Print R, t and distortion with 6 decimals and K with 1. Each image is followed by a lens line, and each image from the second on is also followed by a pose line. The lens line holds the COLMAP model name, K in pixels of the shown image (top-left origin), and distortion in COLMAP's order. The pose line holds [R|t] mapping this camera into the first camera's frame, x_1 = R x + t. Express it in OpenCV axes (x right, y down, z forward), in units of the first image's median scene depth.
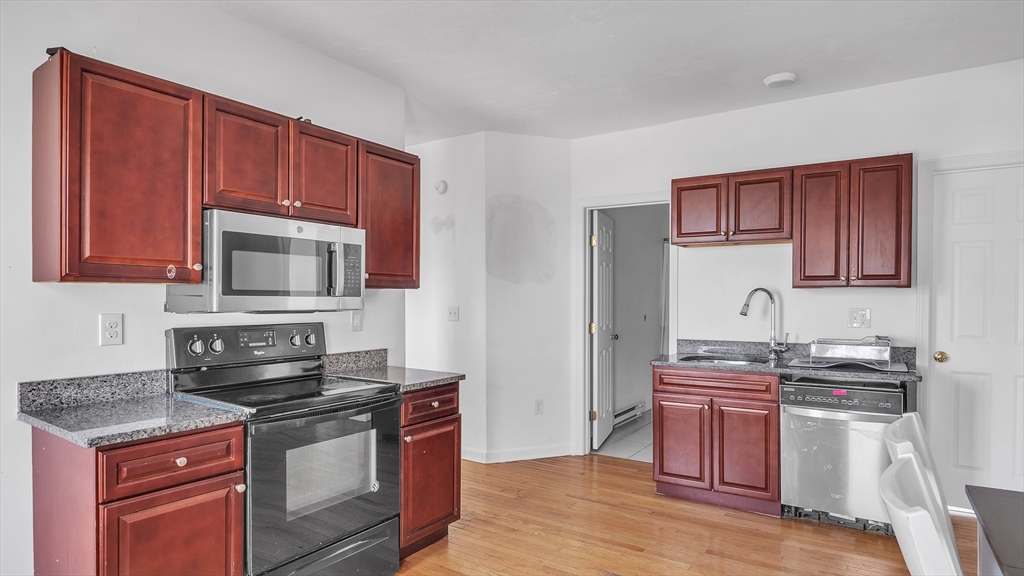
lens RADIAL K [[560.2, 0, 511.1], [0, 560.2, 297.5], [0, 0, 1]] dist [-0.006757, -0.000490]
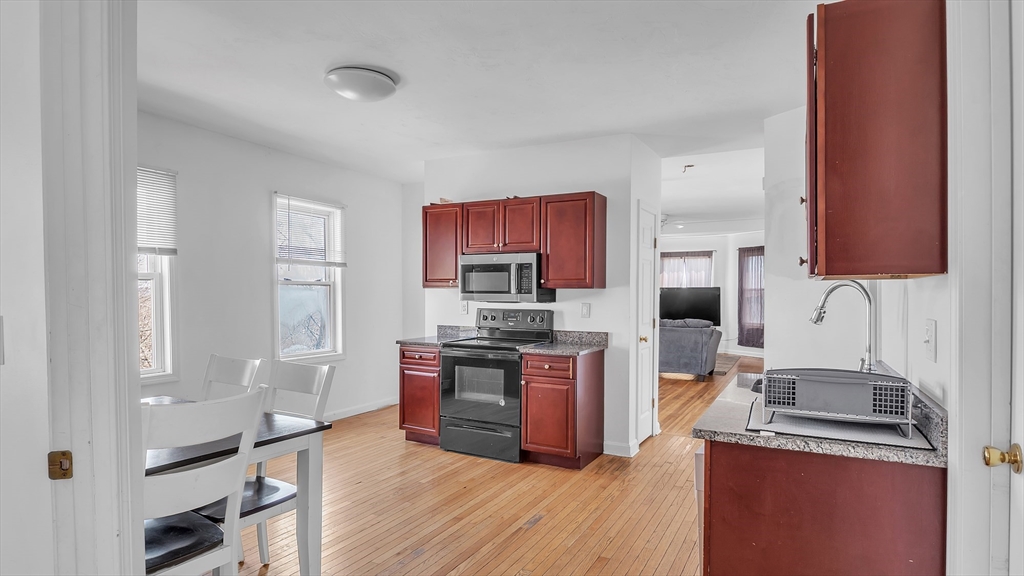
lens RADIAL K [[560.2, 0, 511.1], [0, 560.2, 297.5], [0, 0, 1]] dist [-0.006757, -0.000490]
pose [[0.086391, 0.005668, -0.996245, 1.407756], [-0.005828, 0.999970, 0.005184, 0.000012], [0.996244, 0.005358, 0.086421, 0.820514]]
